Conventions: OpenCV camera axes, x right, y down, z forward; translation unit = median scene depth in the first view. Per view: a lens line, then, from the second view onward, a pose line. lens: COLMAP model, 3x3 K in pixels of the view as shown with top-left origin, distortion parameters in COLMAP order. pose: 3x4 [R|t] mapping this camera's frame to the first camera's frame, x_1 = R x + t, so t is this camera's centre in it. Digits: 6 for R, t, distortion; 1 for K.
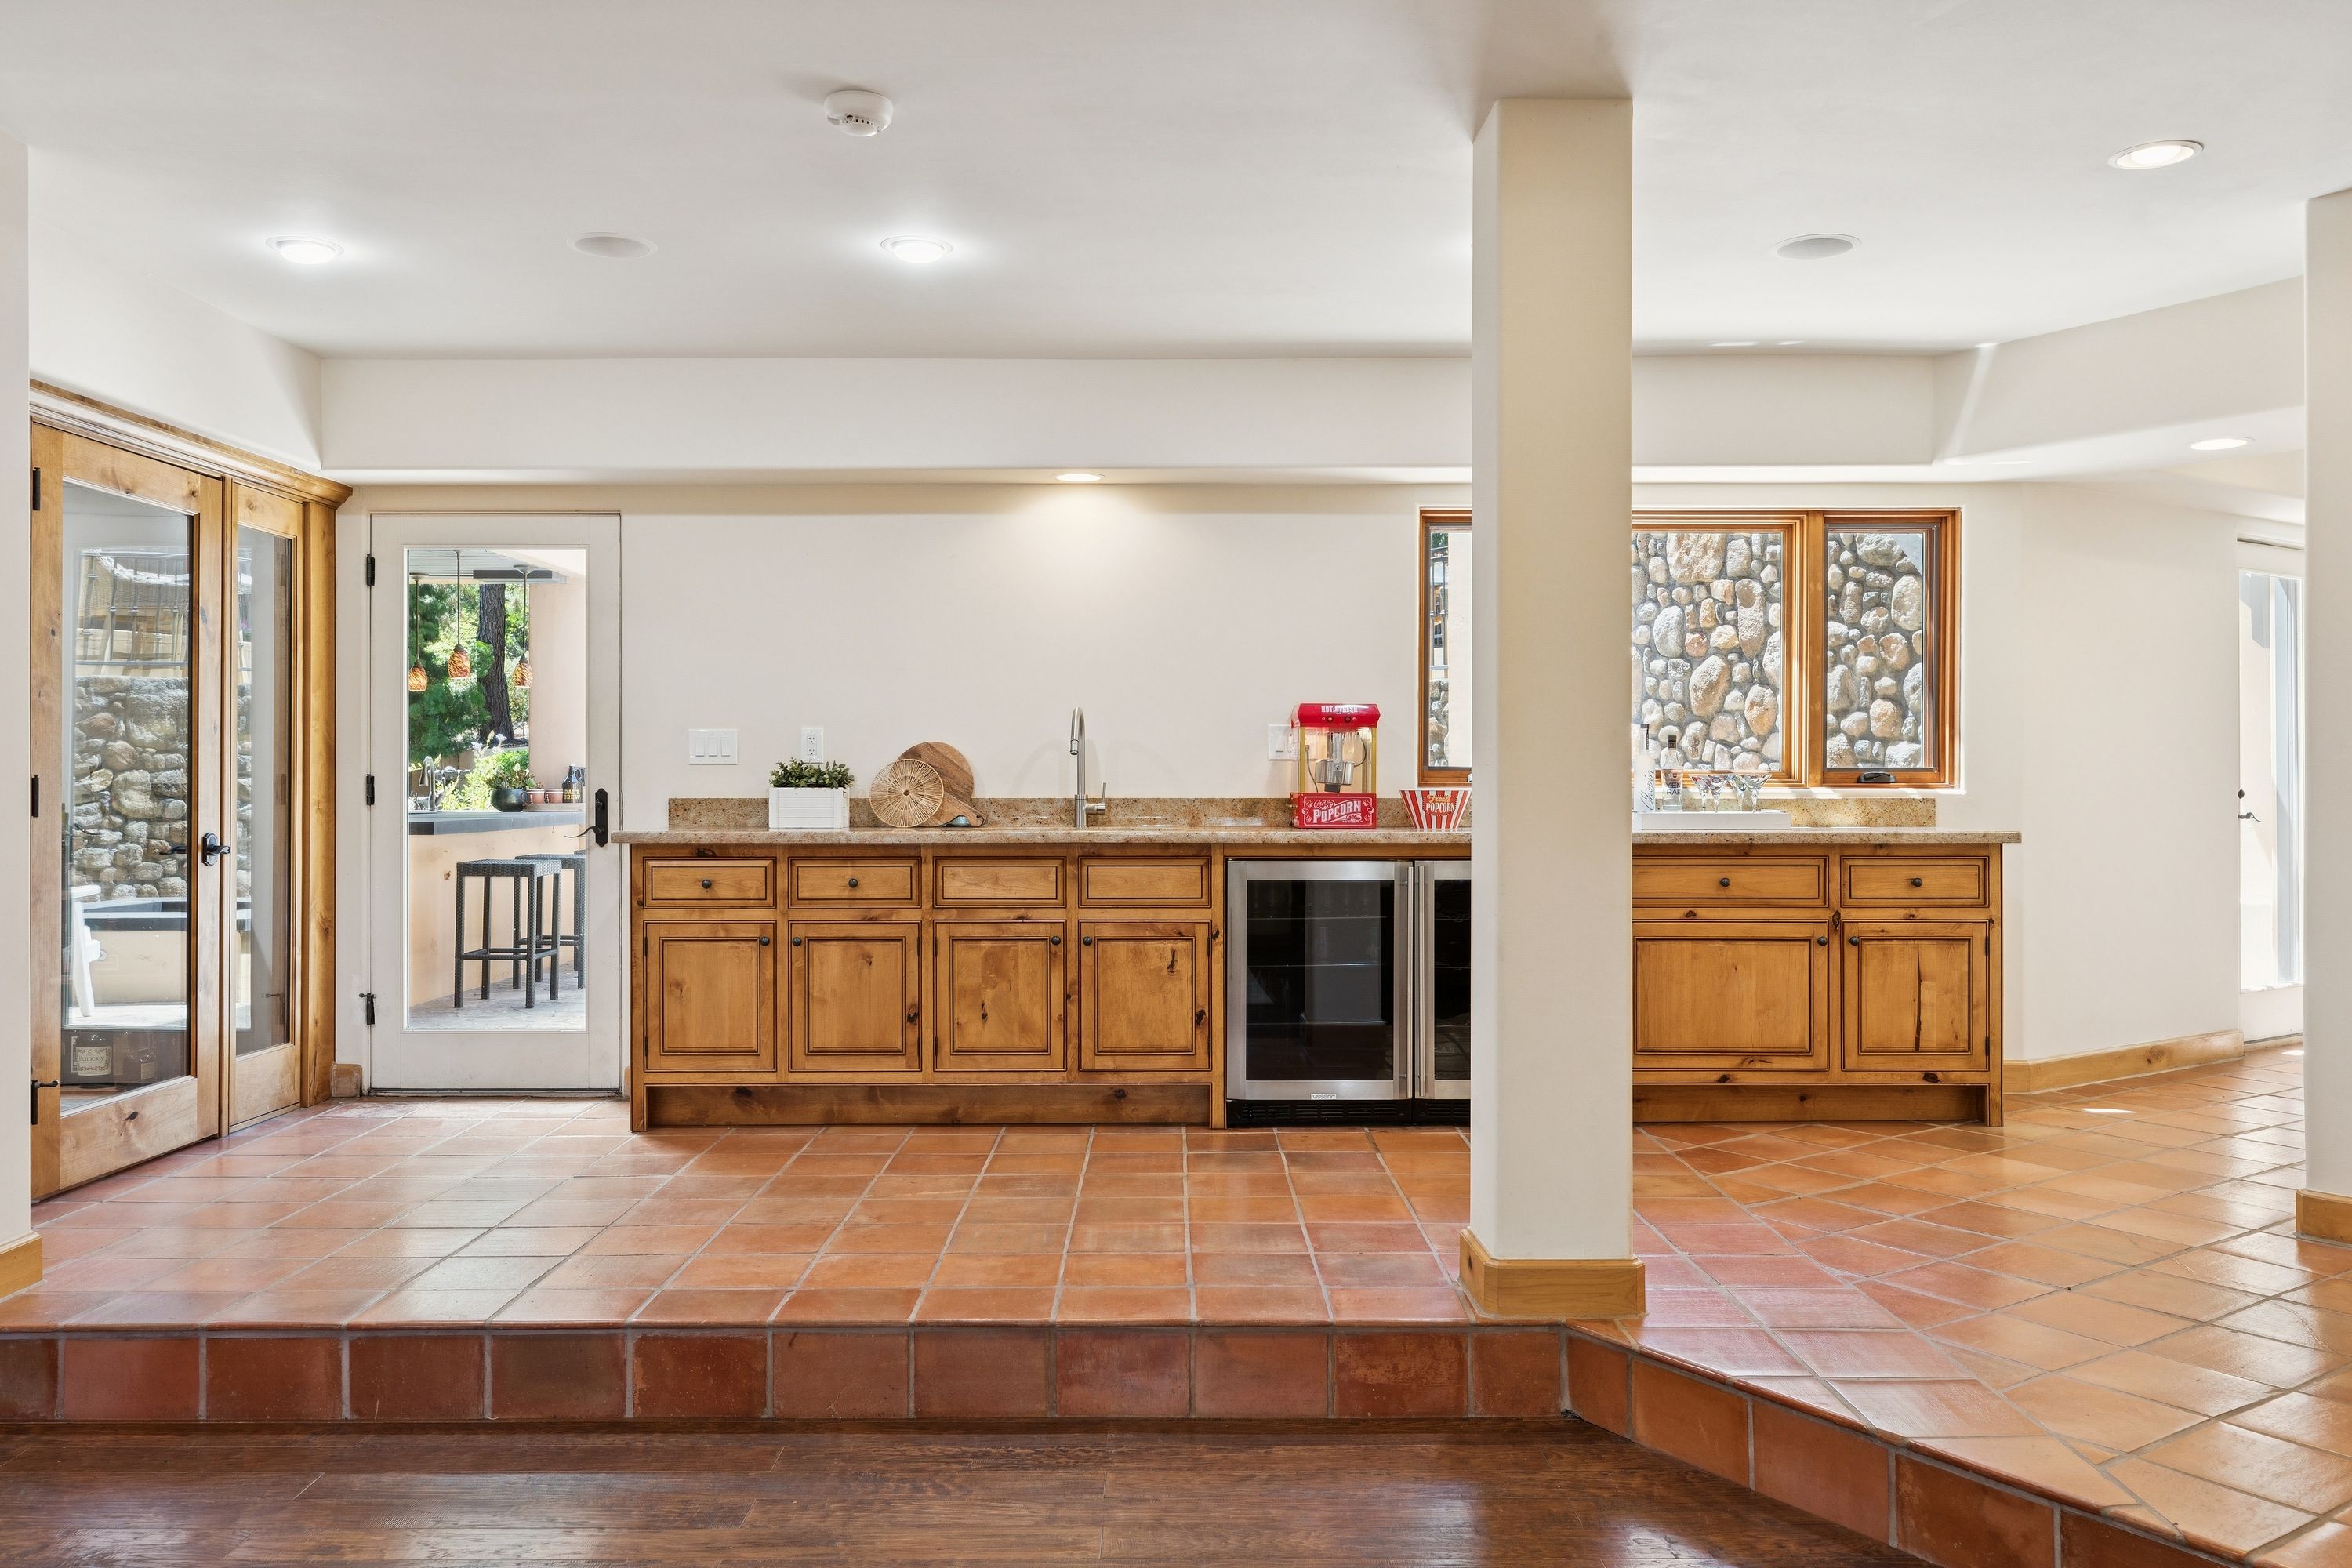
lens RADIAL K [[1803.5, 0, 1177.2], [0, 1803.5, 777.9], [0, 0, 1]] dist [0.005565, 0.000609]
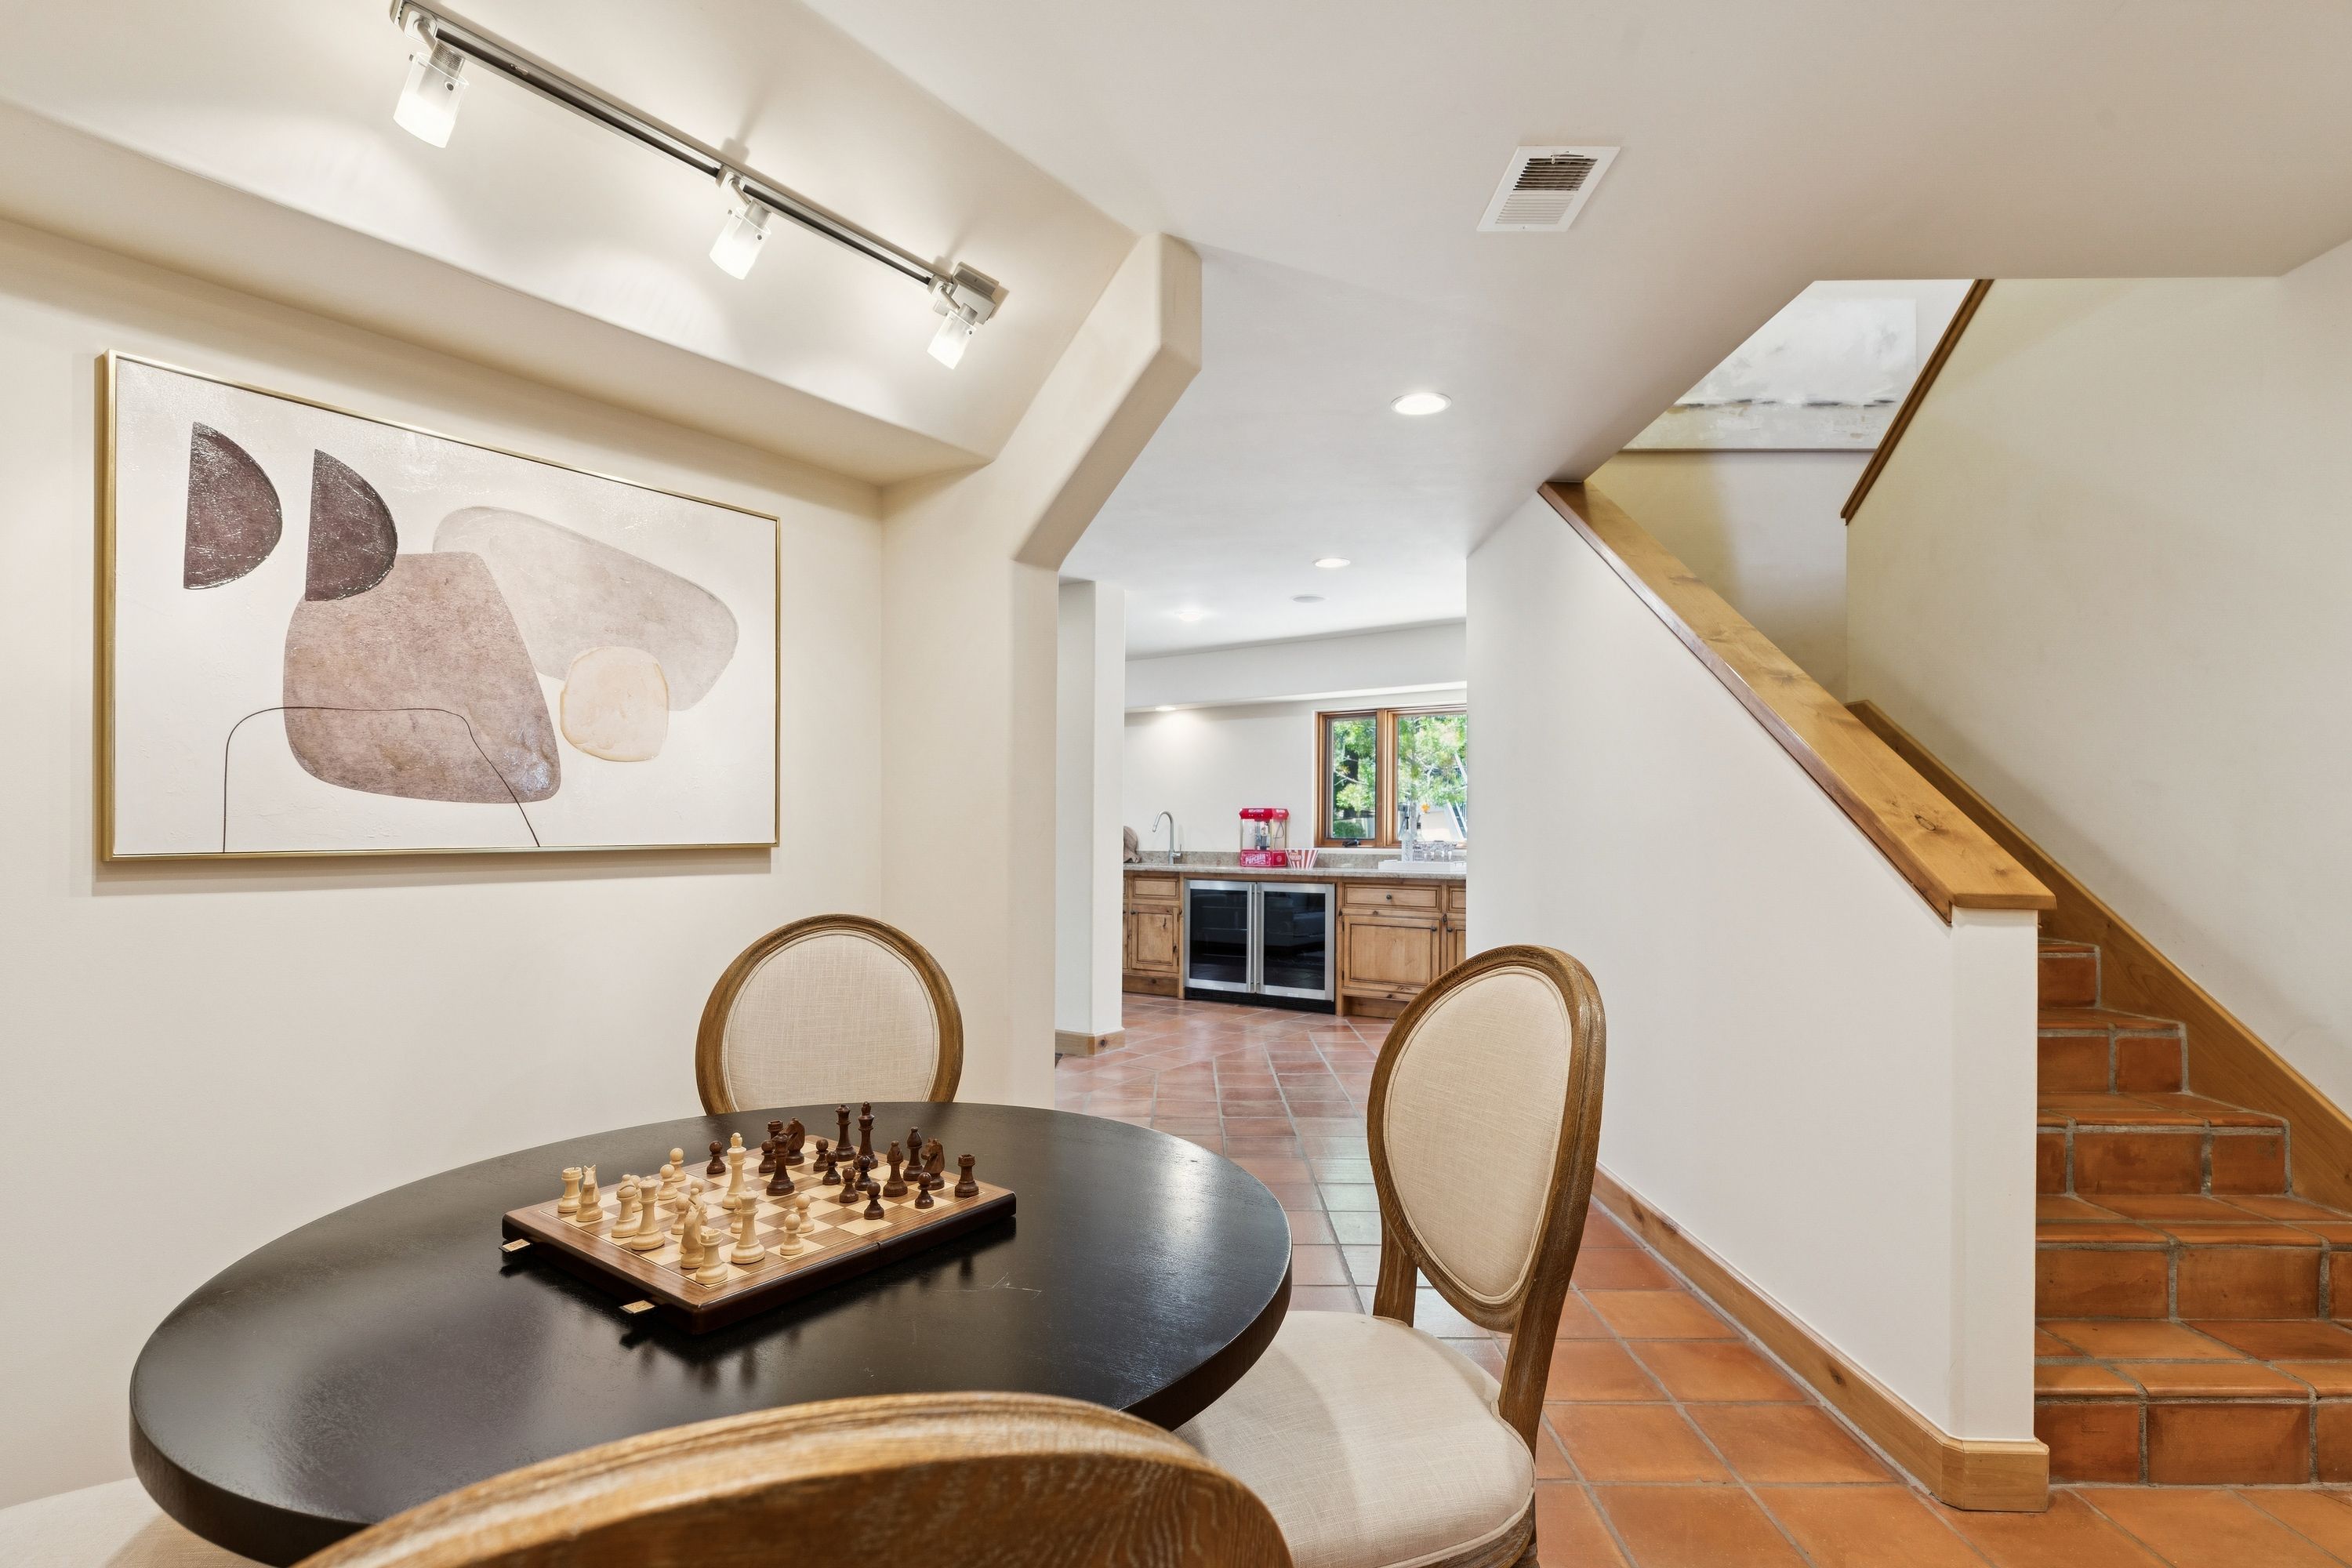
lens RADIAL K [[1140.5, 0, 1185.2], [0, 1140.5, 794.6], [0, 0, 1]] dist [-0.000332, 0.000082]
pose [[0.818345, -0.016310, -0.574496, 0.842039], [-0.005030, 0.999356, -0.035537, -0.009357], [0.574705, 0.031972, 0.817736, -0.163317]]
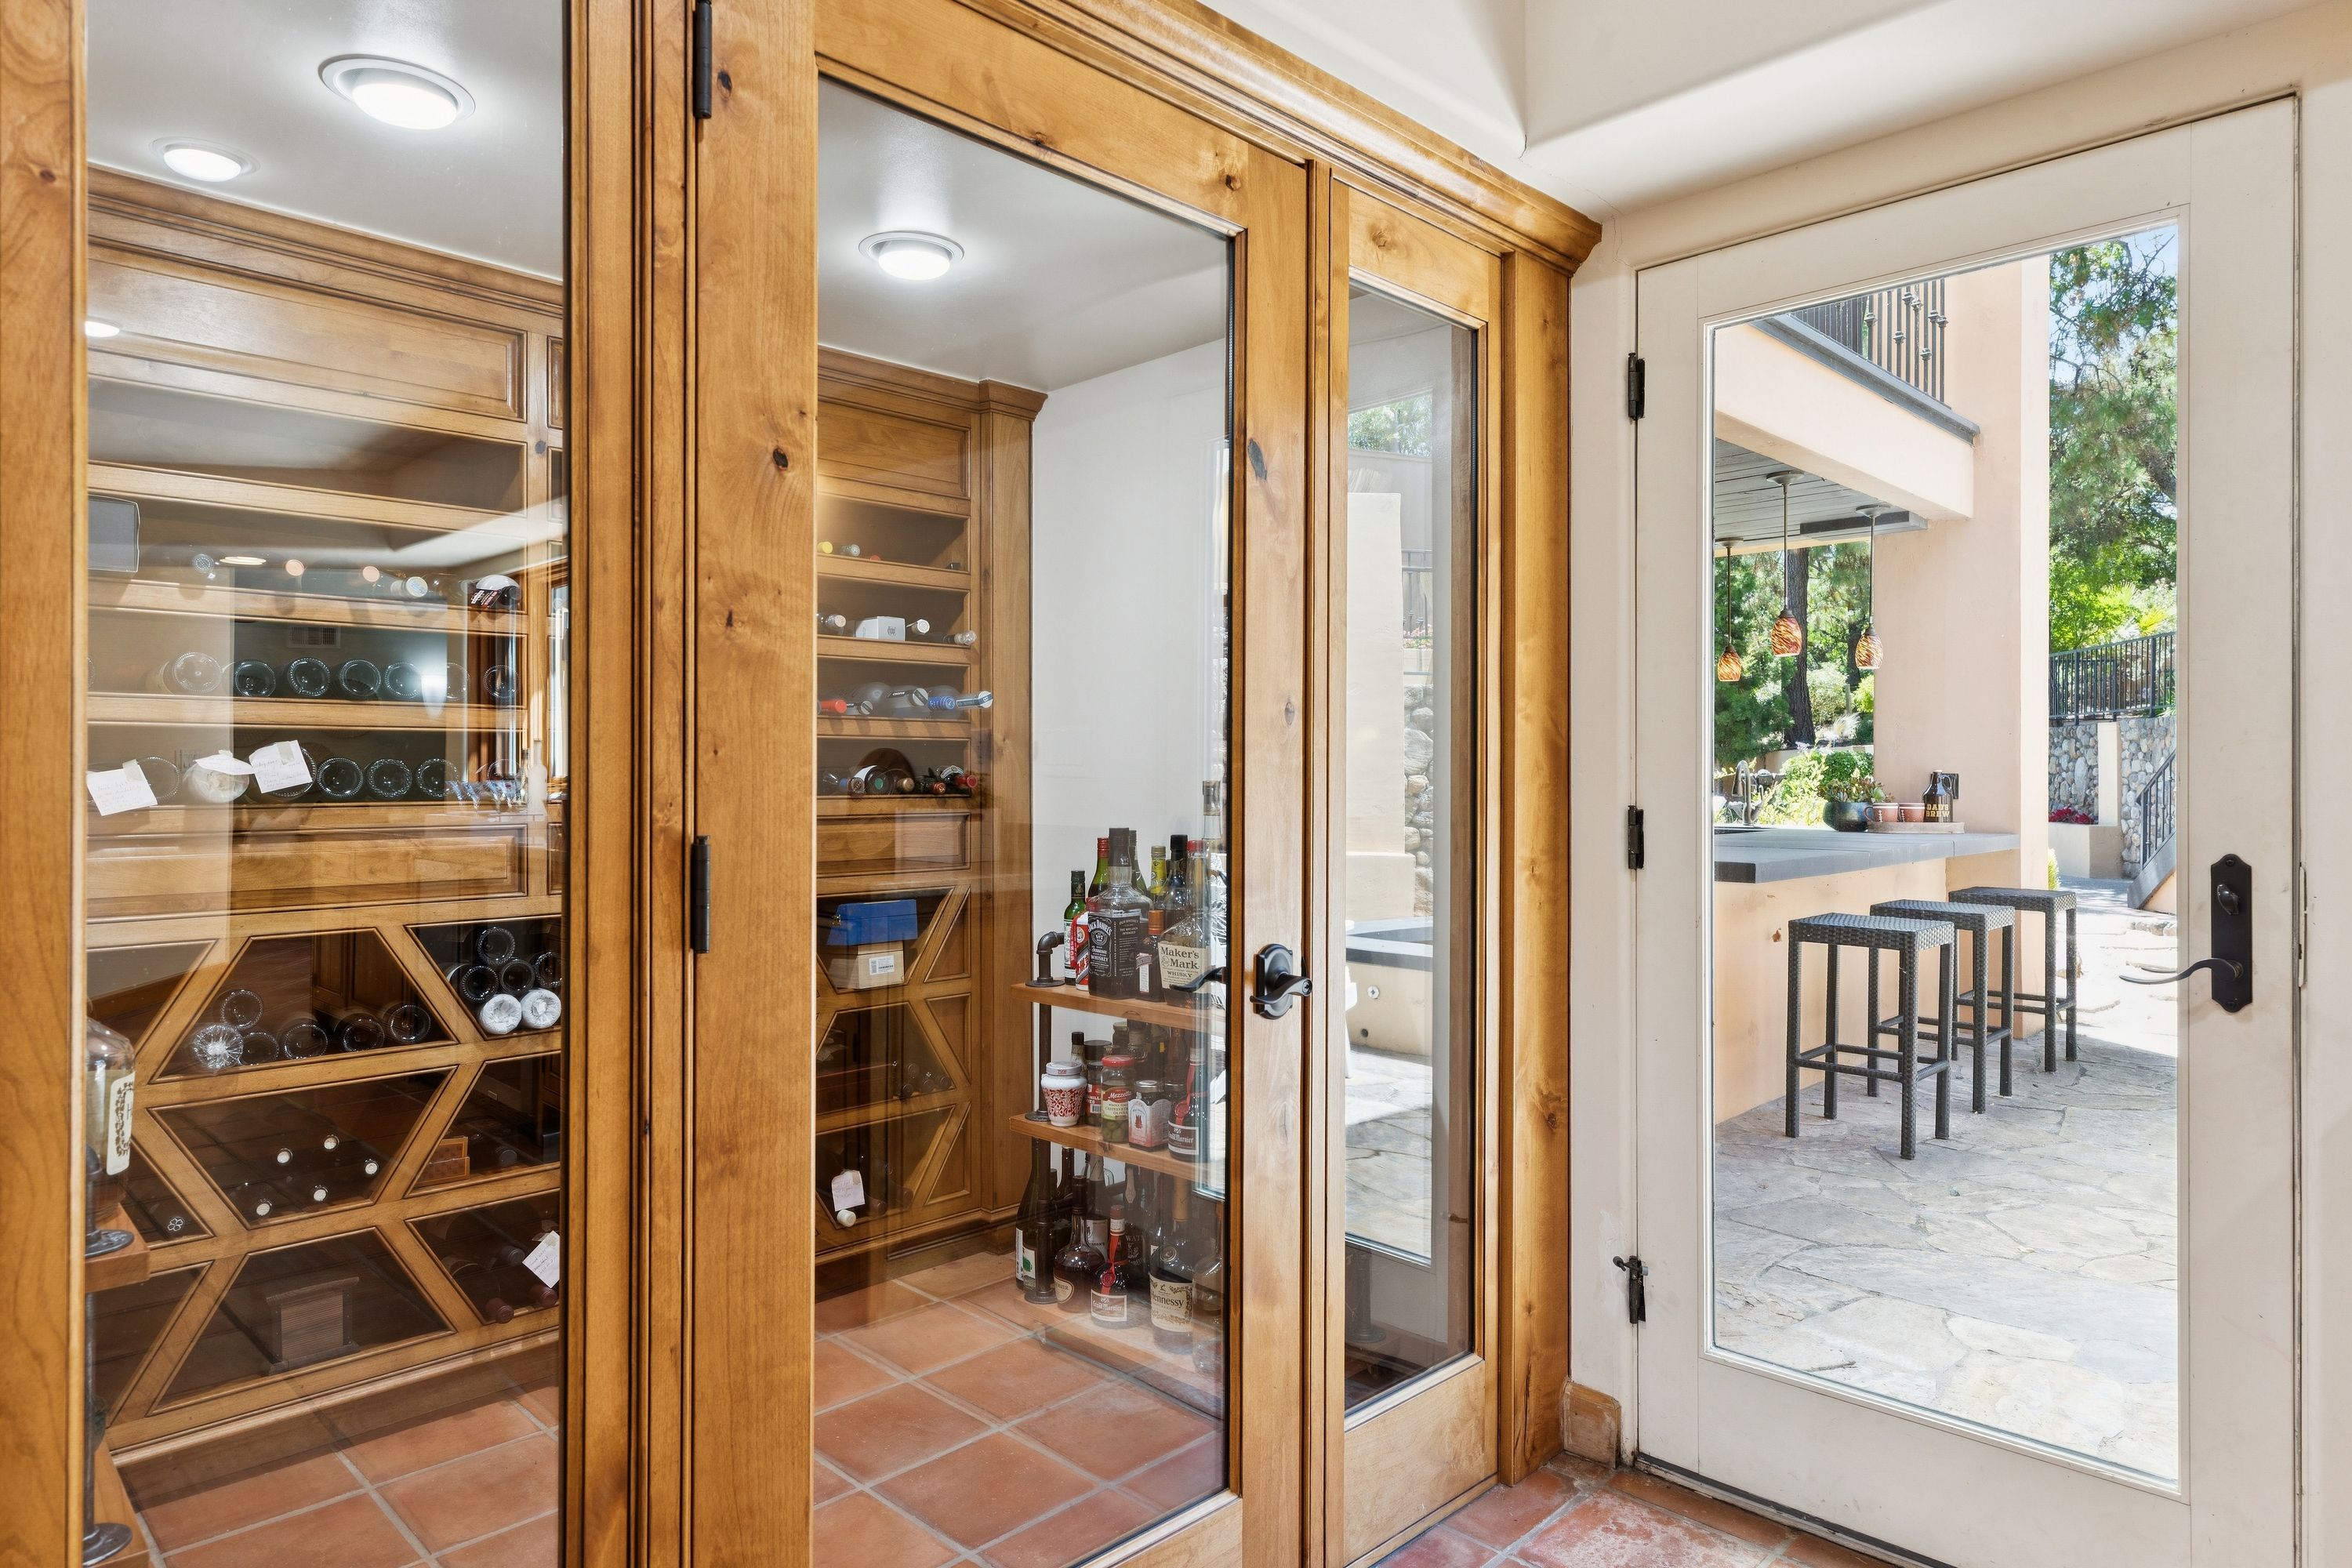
lens RADIAL K [[1384.4, 0, 1167.0], [0, 1384.4, 770.3], [0, 0, 1]] dist [0.007060, 0.000130]
pose [[0.708795, -0.001317, -0.705414, -0.299037], [0.000058, 0.999998, -0.001808, -0.011971], [0.705415, 0.001240, 0.708794, 0.707886]]
